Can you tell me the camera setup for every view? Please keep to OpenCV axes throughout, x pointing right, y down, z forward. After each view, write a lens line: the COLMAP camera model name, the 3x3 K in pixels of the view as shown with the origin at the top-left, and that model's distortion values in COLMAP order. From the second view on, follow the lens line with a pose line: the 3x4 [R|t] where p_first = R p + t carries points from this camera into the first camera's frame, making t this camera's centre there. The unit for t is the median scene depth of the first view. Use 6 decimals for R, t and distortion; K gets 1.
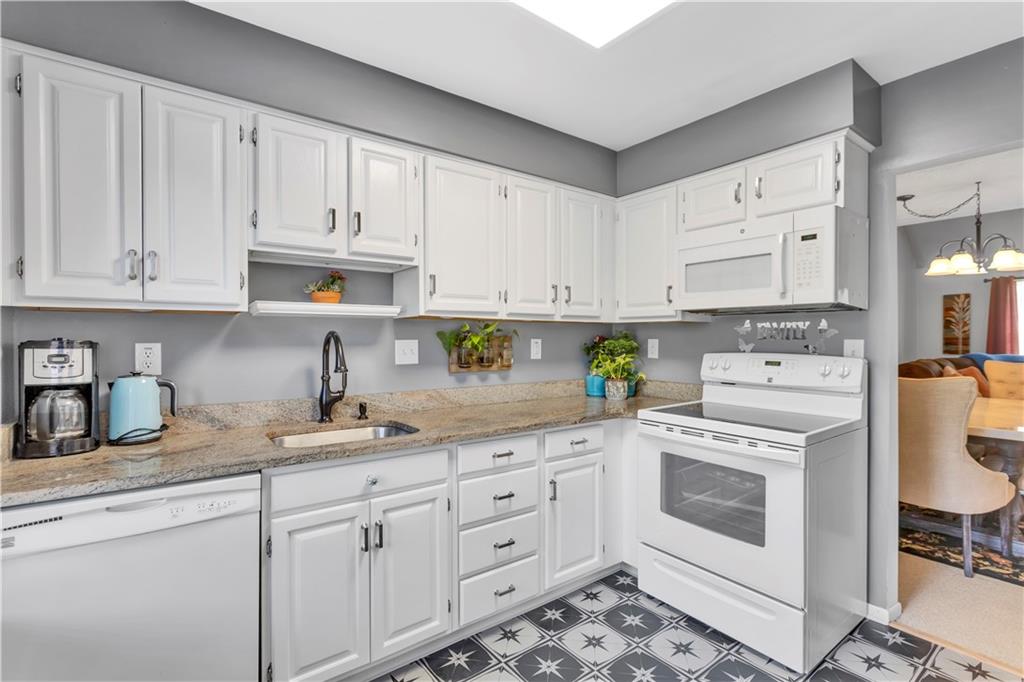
lens RADIAL K [[482.2, 0, 511.8], [0, 482.2, 340.4], [0, 0, 1]] dist [-0.000913, 0.003596]
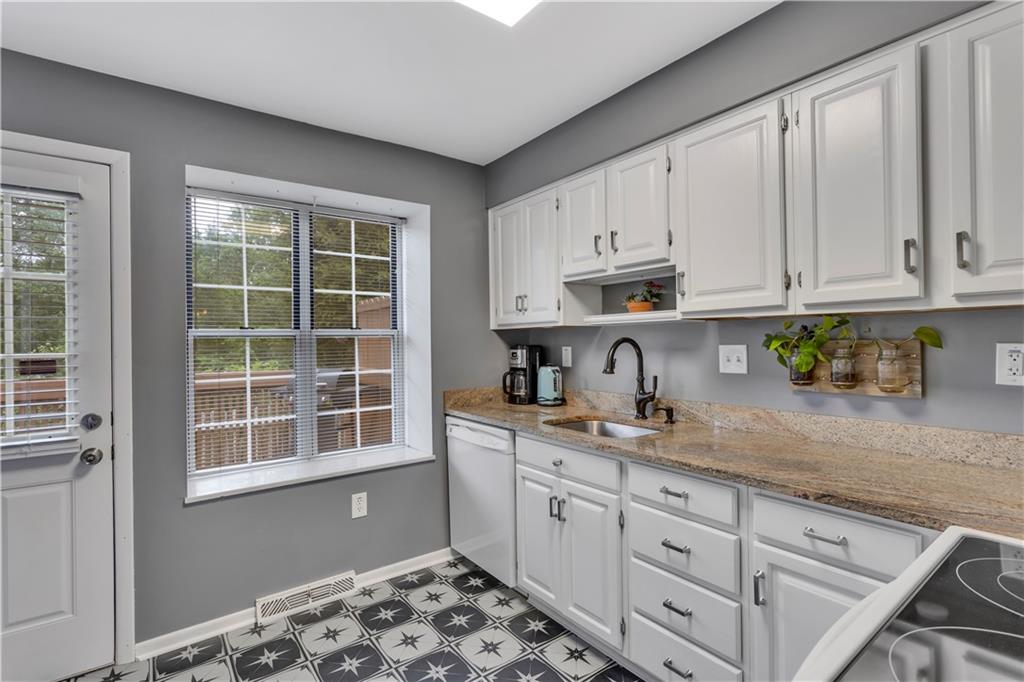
lens RADIAL K [[482.2, 0, 514.3], [0, 482.2, 340.4], [0, 0, 1]] dist [-0.000913, 0.003596]
pose [[0.002491, -0.001233, -0.999996, 0.749994], [0.007614, 0.999970, -0.001214, -0.012630], [0.999968, -0.007611, 0.002501, 0.721260]]
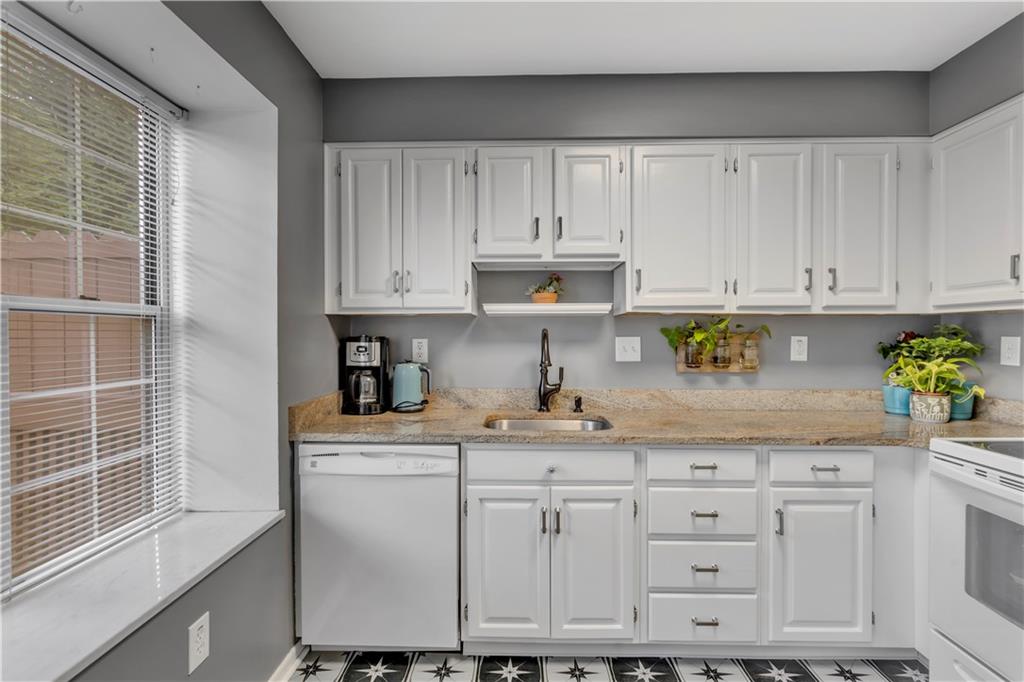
lens RADIAL K [[482.2, 0, 512.8], [0, 482.2, 339.8], [0, 0, 1]] dist [-0.000913, 0.003596]
pose [[0.789752, 0.006278, -0.613394, 0.239568], [-0.003300, 0.999977, 0.005985, -0.000124], [0.613417, -0.002703, 0.789754, 0.086427]]
